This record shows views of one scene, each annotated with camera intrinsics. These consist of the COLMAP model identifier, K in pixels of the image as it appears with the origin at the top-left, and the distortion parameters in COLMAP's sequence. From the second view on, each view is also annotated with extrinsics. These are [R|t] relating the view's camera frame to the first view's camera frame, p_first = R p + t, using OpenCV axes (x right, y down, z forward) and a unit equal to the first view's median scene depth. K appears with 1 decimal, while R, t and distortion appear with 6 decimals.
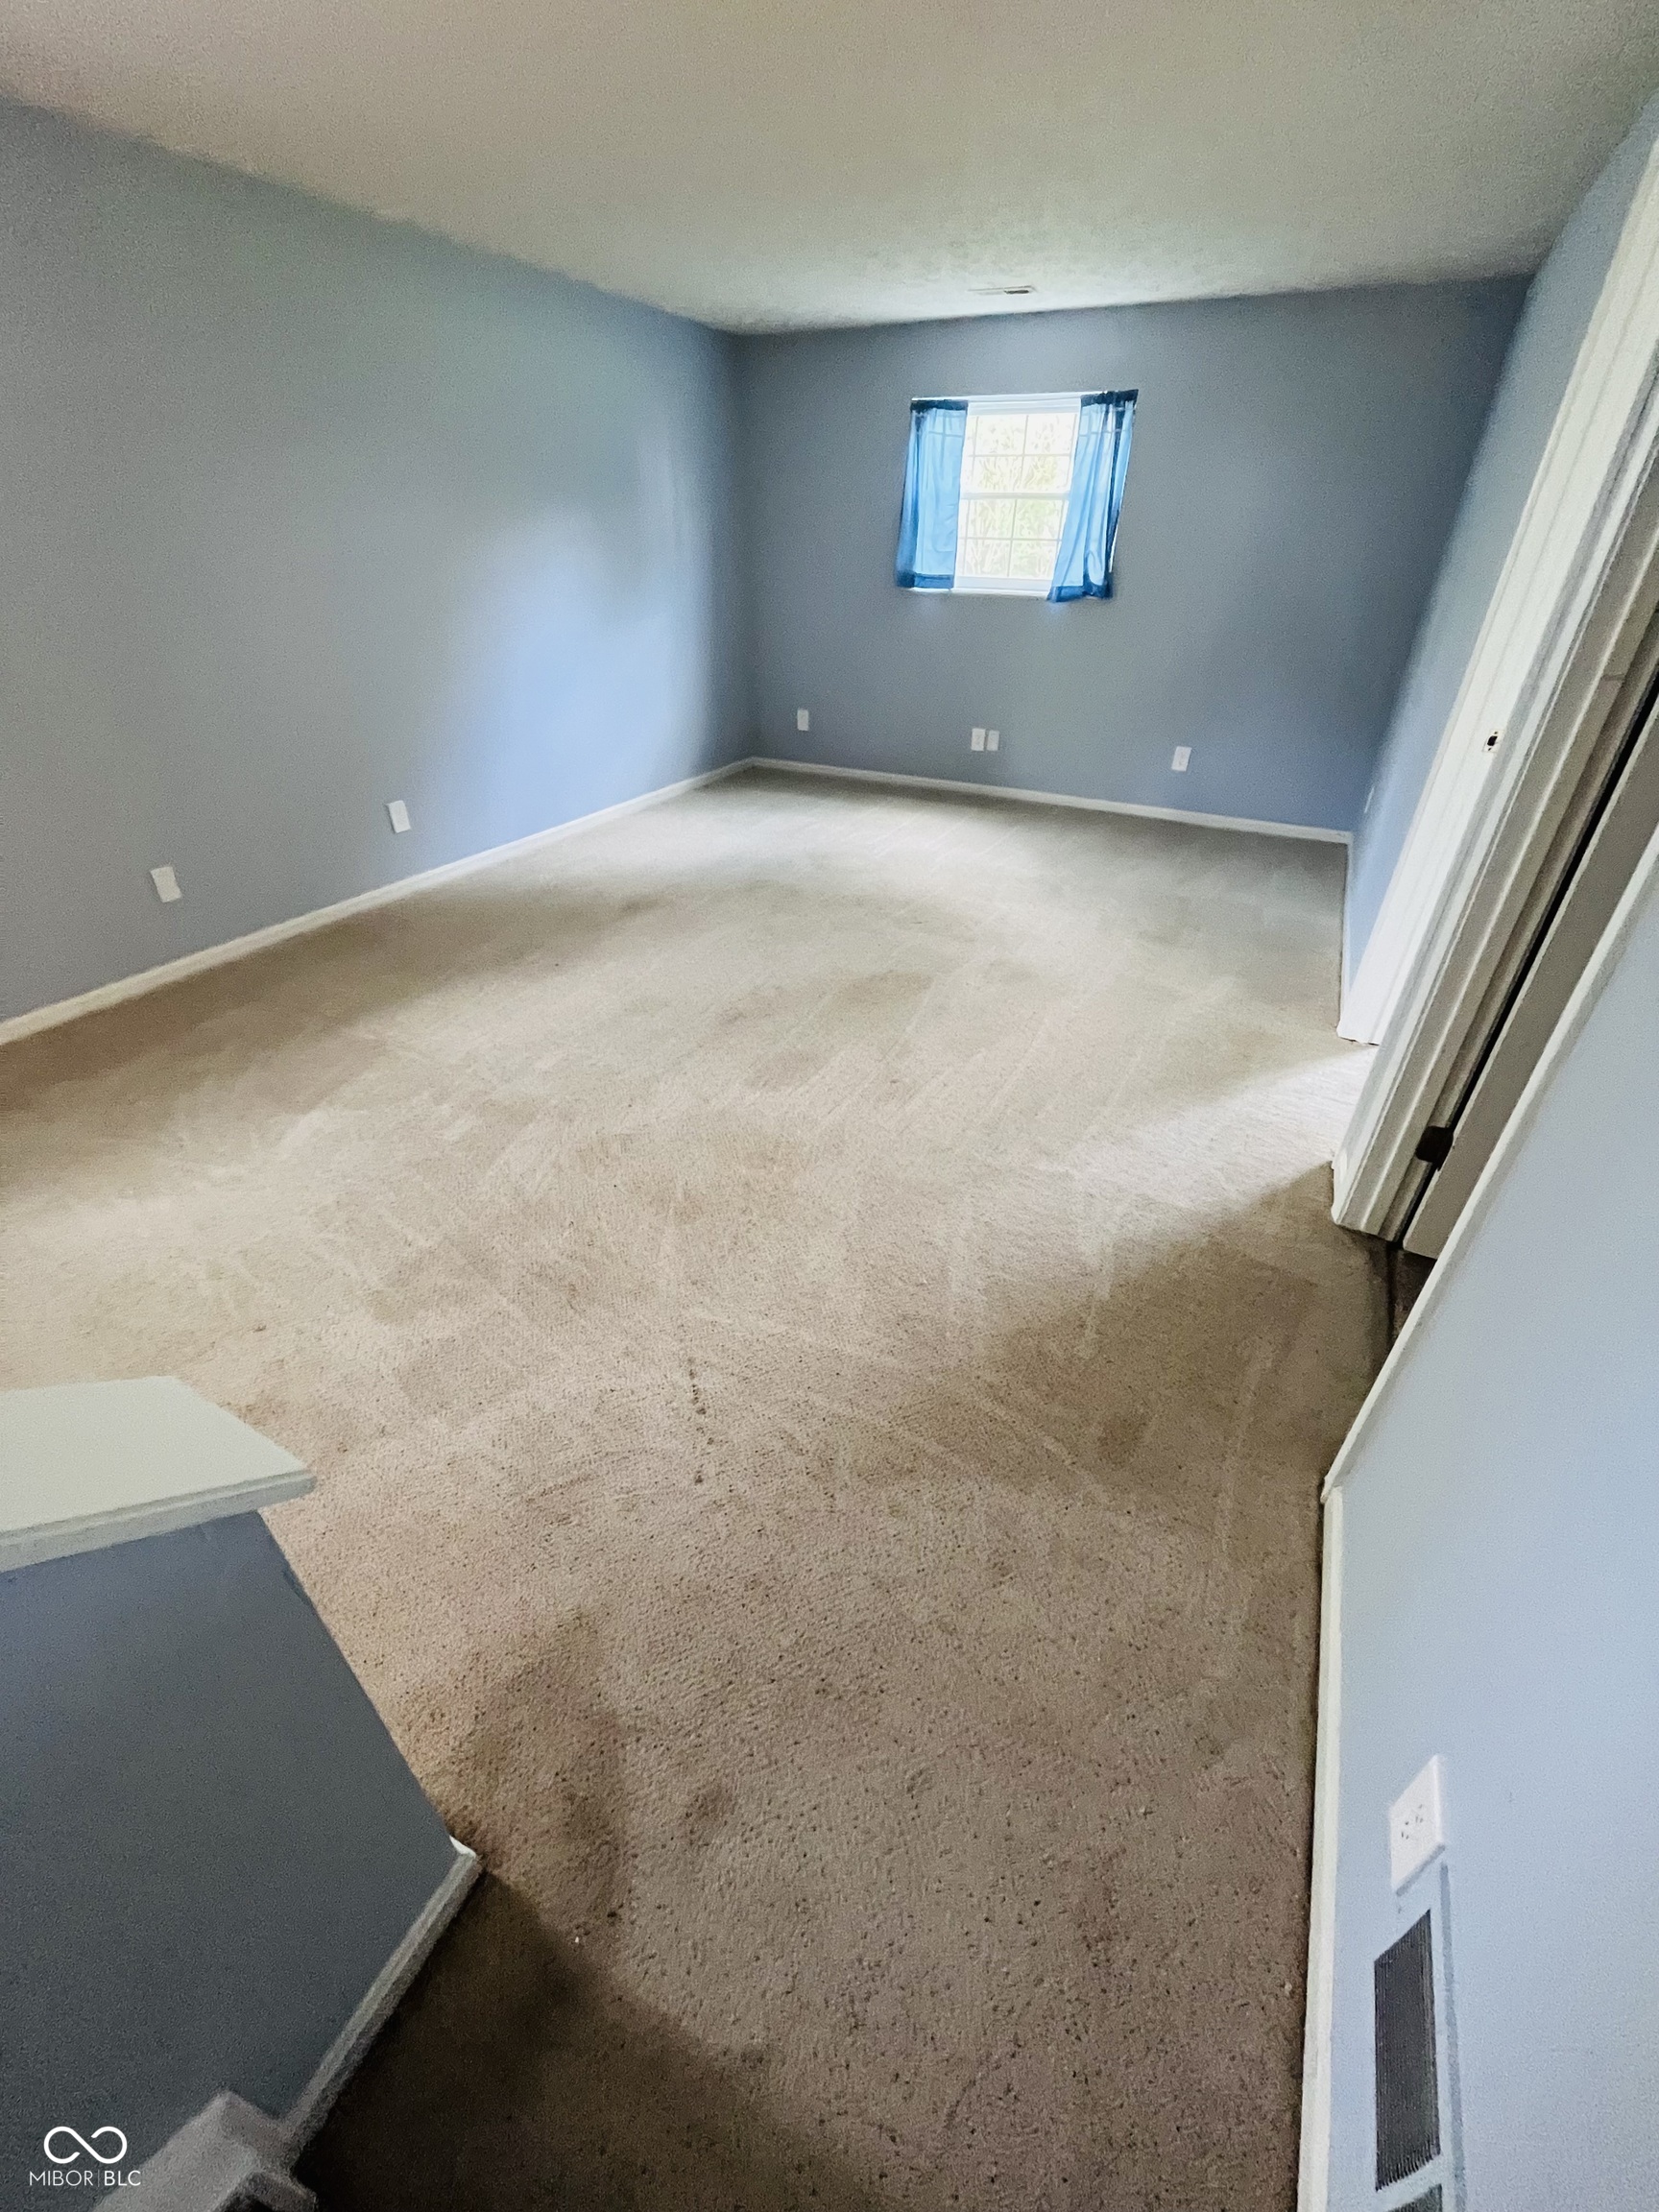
lens RADIAL K [[903.6, 0, 830.2], [0, 903.6, 1099.6], [0, 0, 1]] dist [-0.003667, -0.000280]
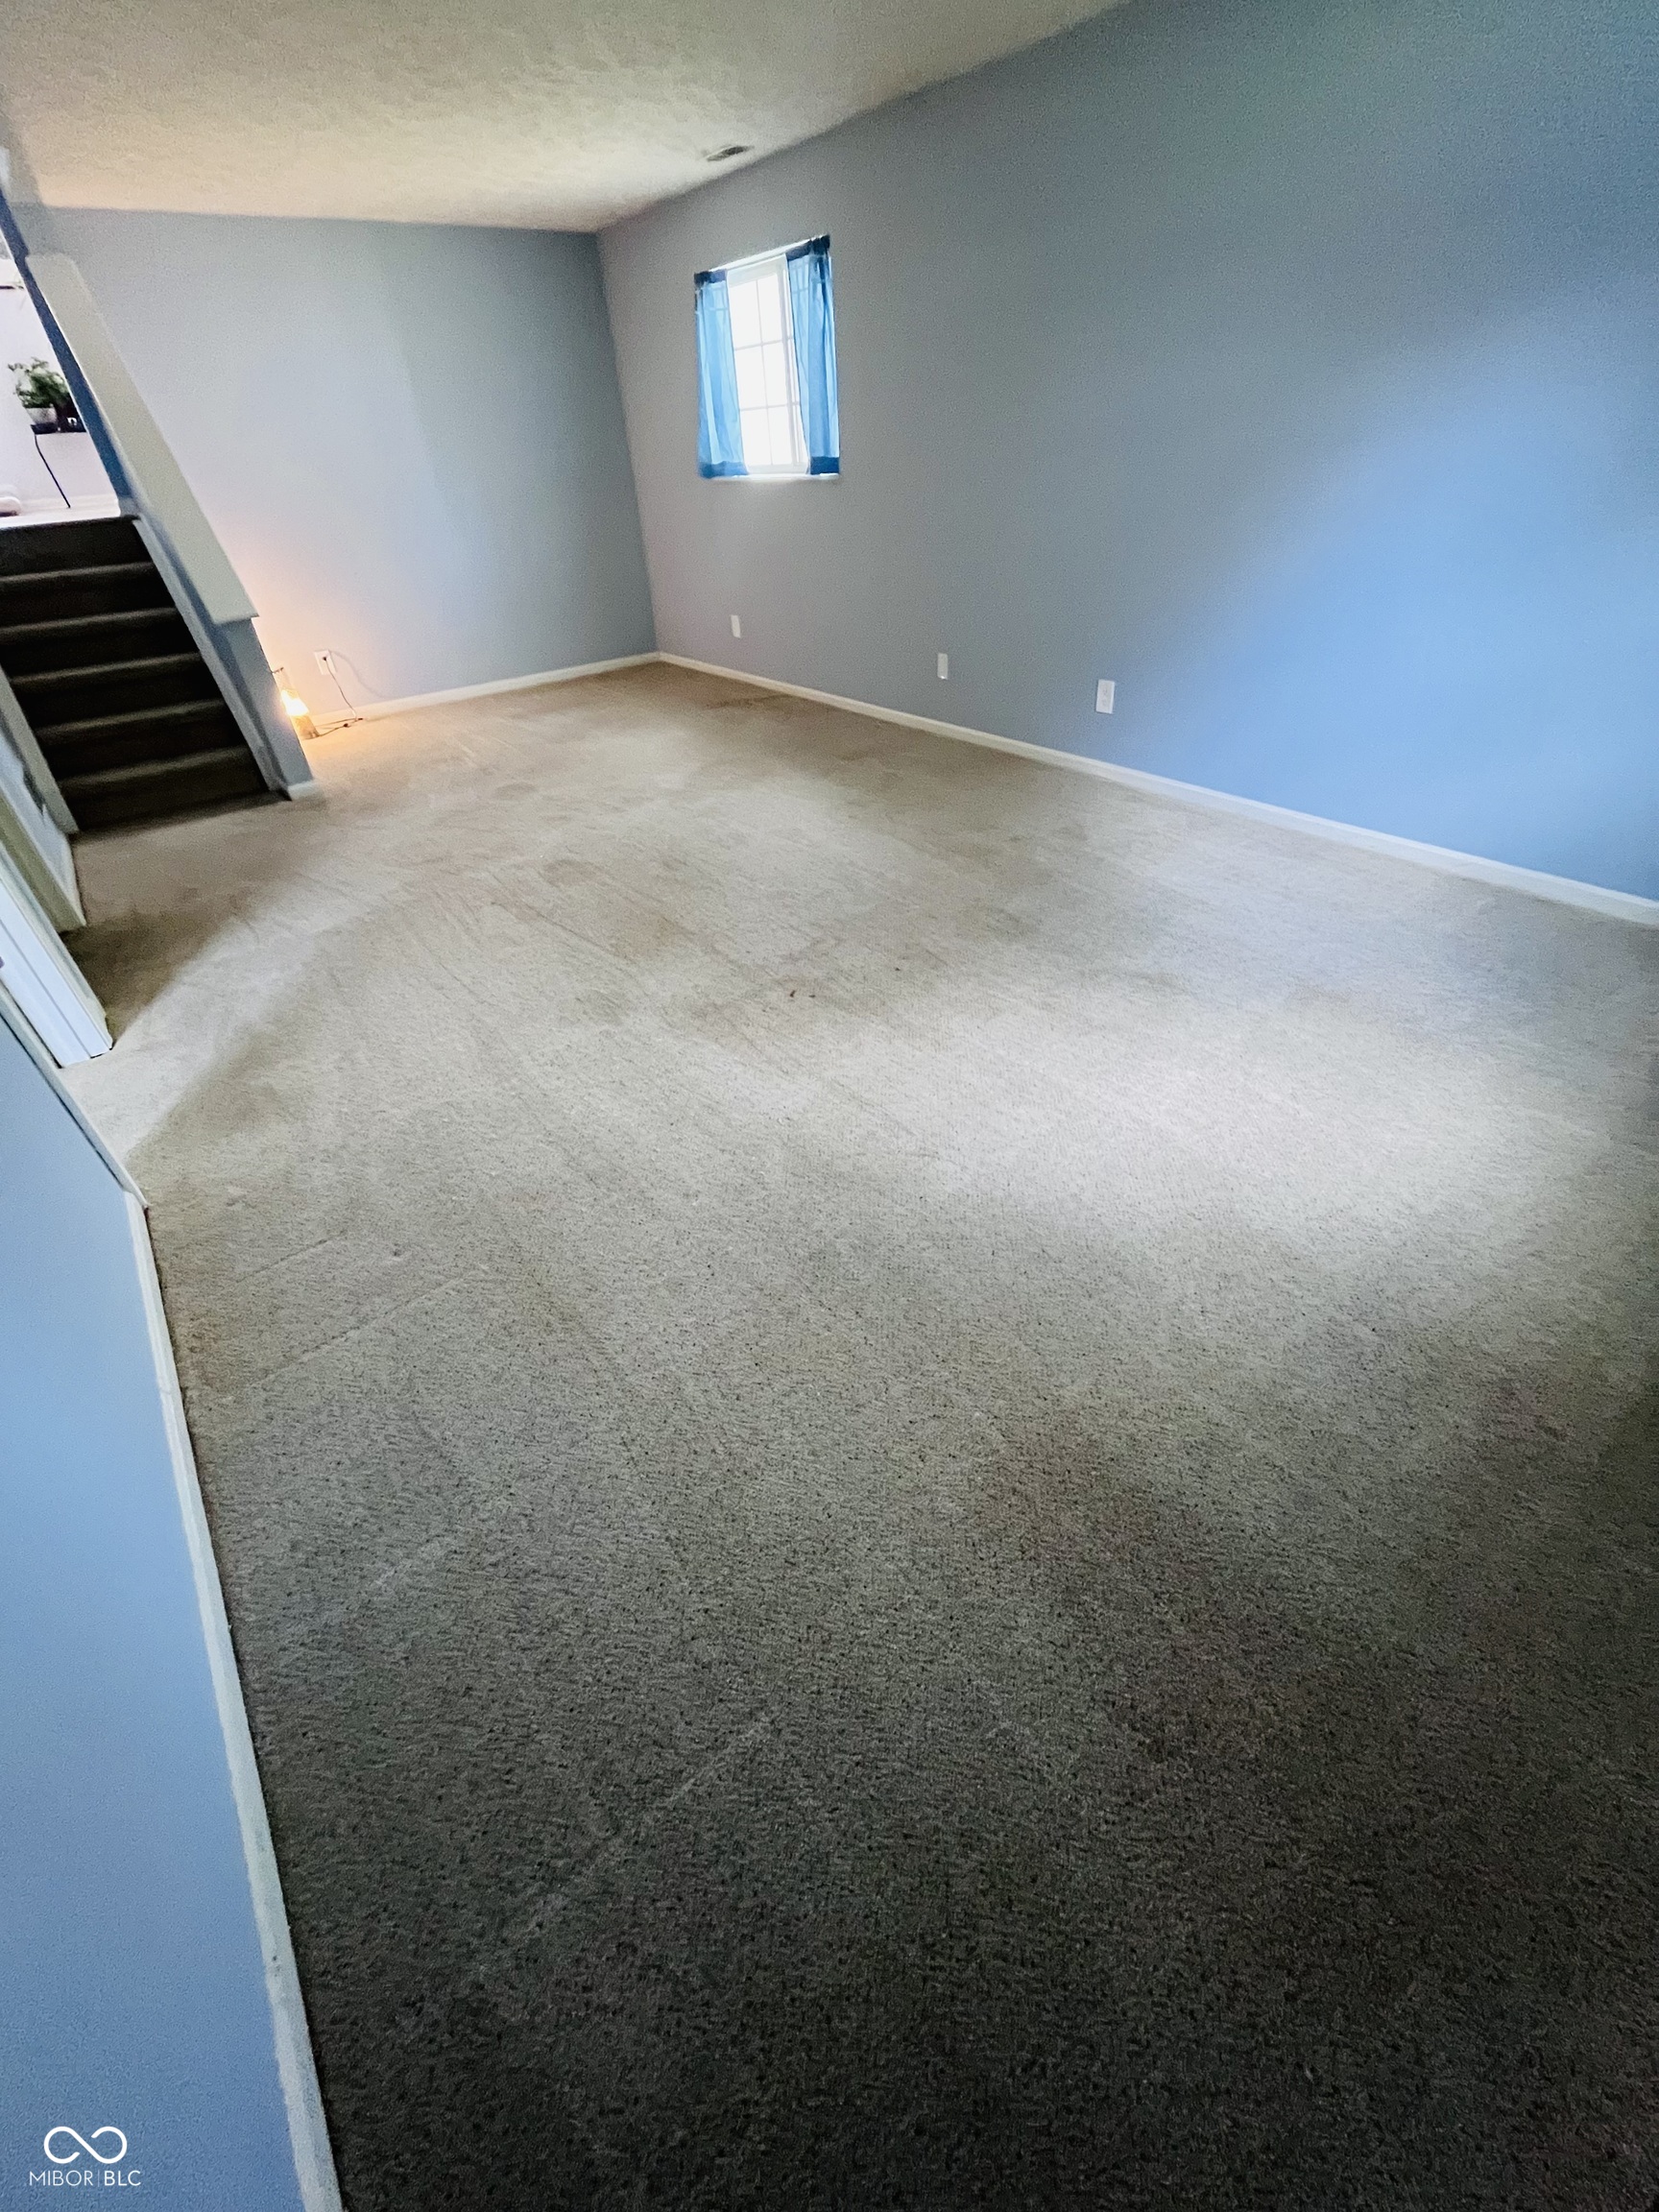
lens RADIAL K [[903.6, 0, 830.2], [0, 903.6, 1099.6], [0, 0, 1]] dist [-0.003667, -0.000280]
pose [[-0.441127, 0.538778, -0.717722, 0.727364], [-0.441891, 0.565675, 0.696235, -0.749444], [0.781114, 0.624283, -0.011454, 1.275971]]
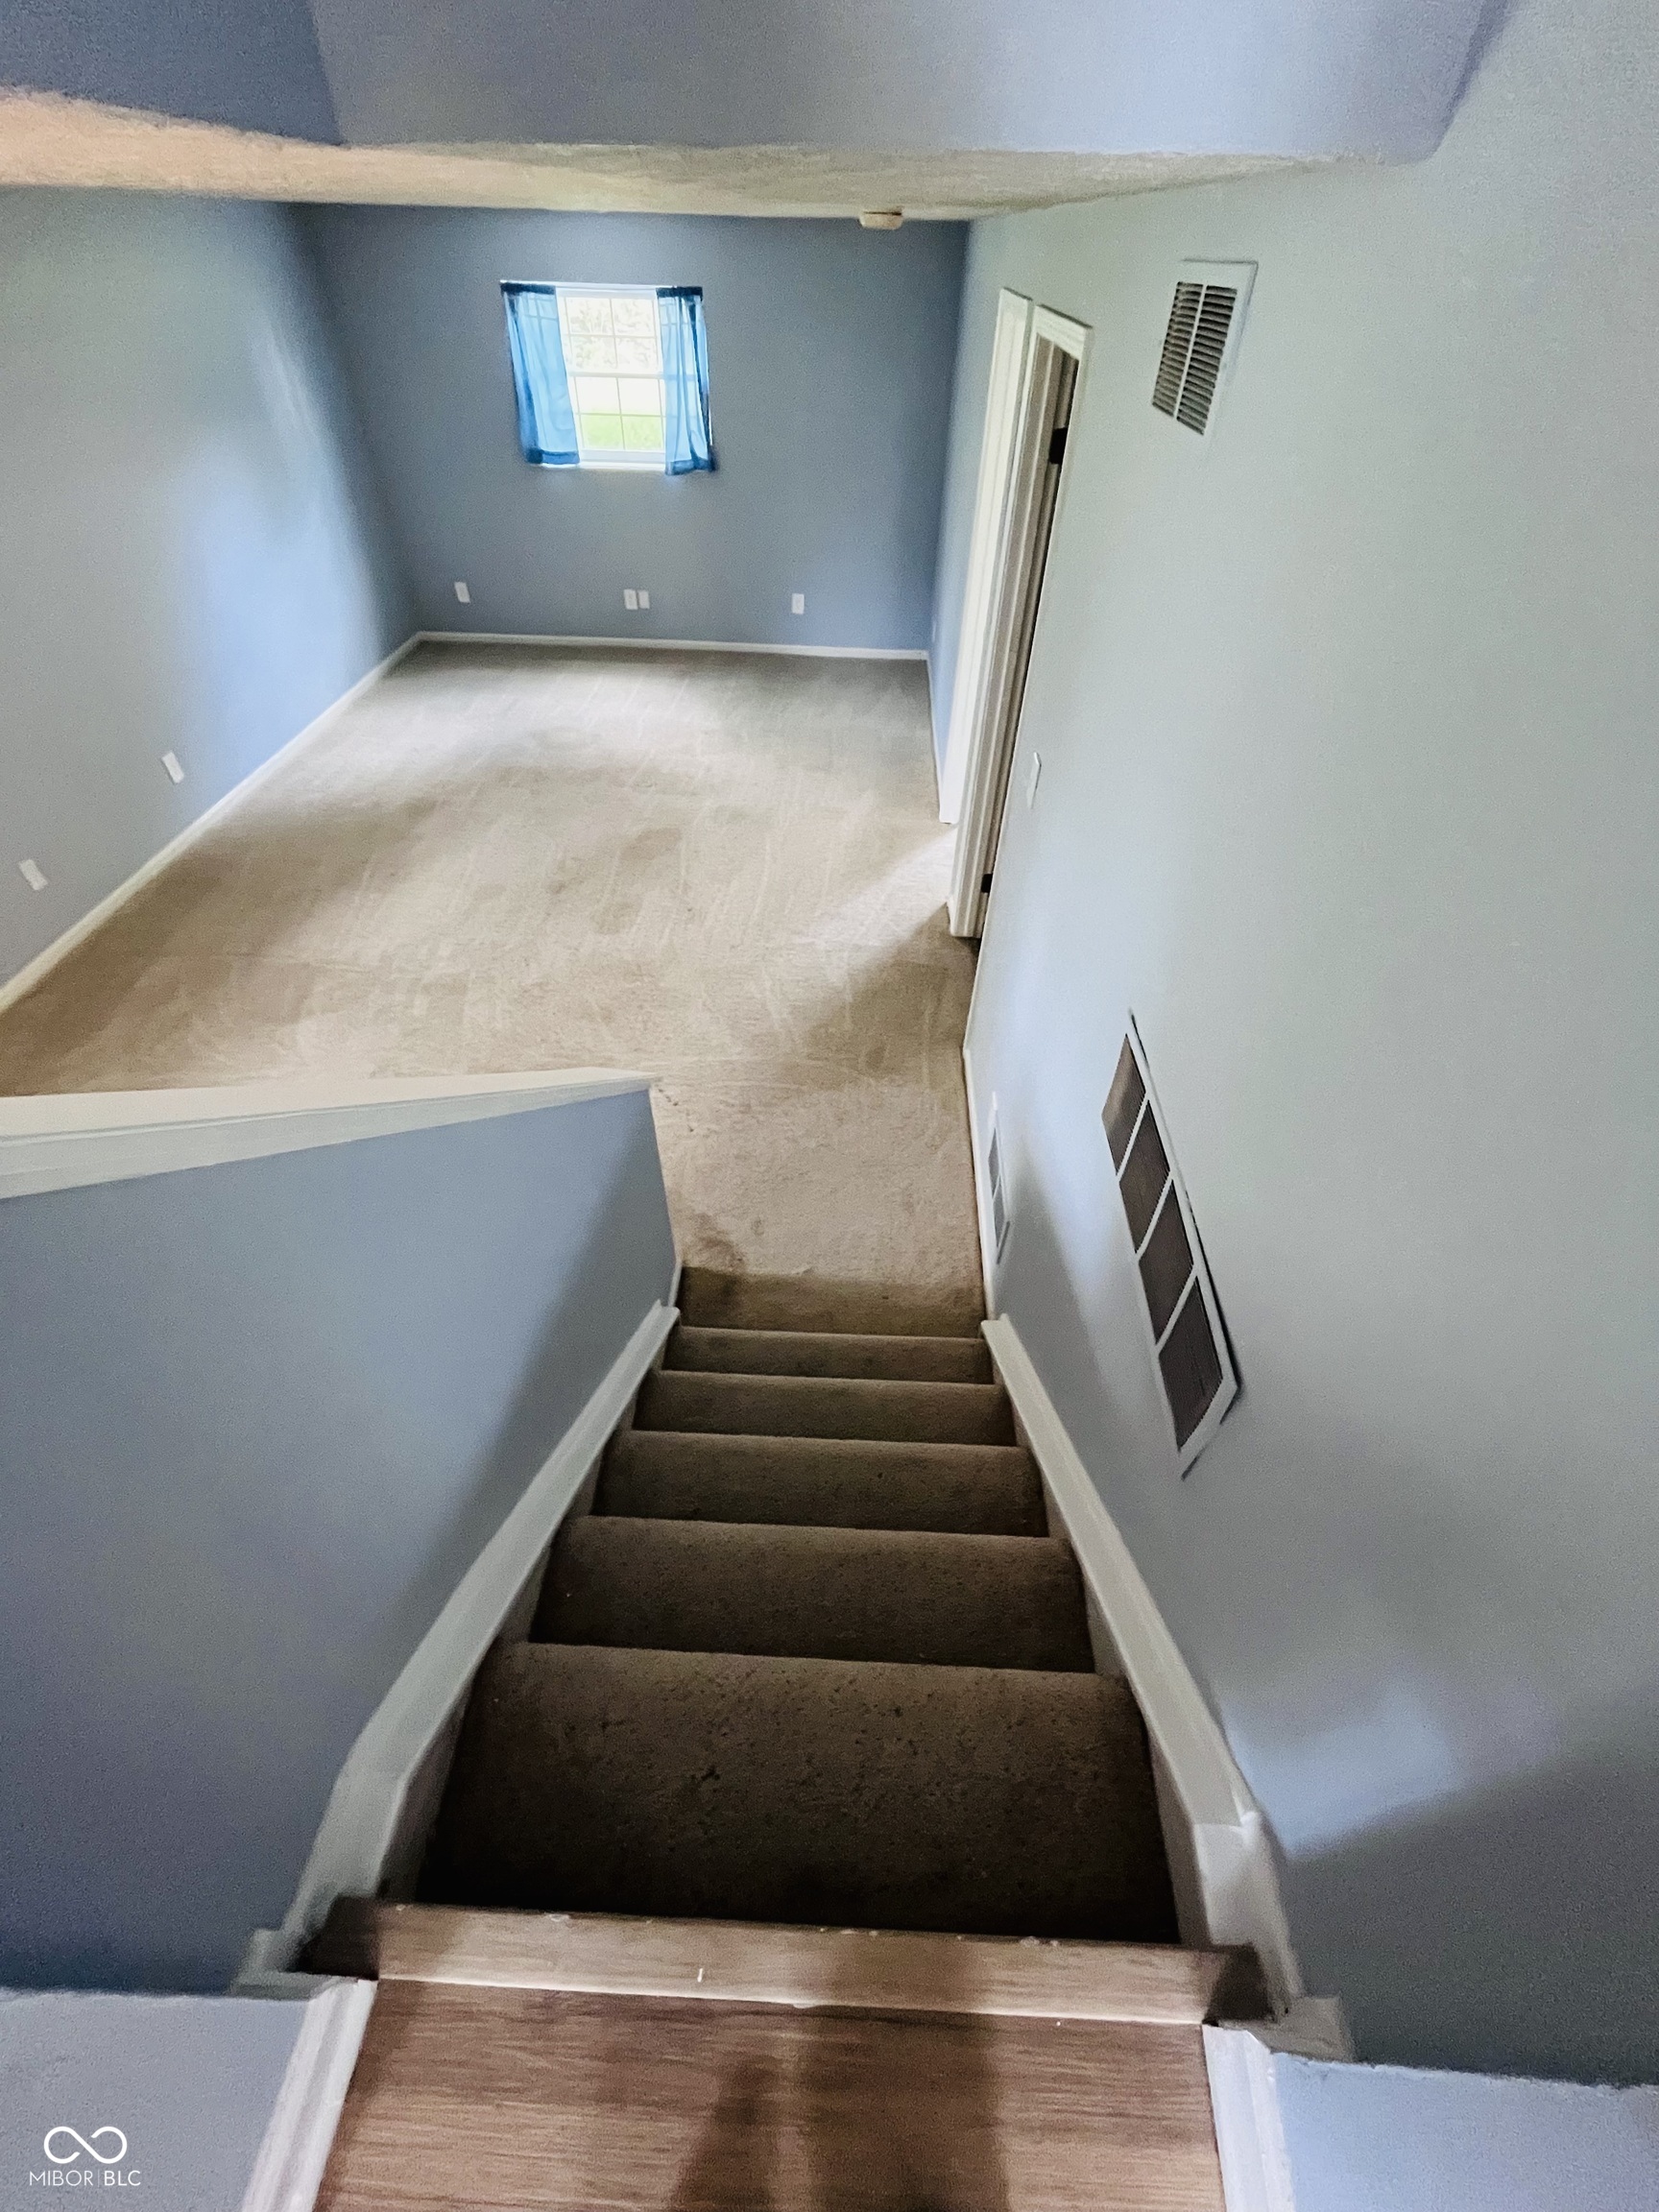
lens RADIAL K [[903.6, 0, 830.2], [0, 903.6, 1099.6], [0, 0, 1]] dist [-0.003667, -0.000280]
pose [[0.914406, -0.276915, 0.295262, -0.213308], [0.207358, 0.946867, 0.245857, -0.035712], [-0.347655, -0.163588, 0.923241, -0.465845]]
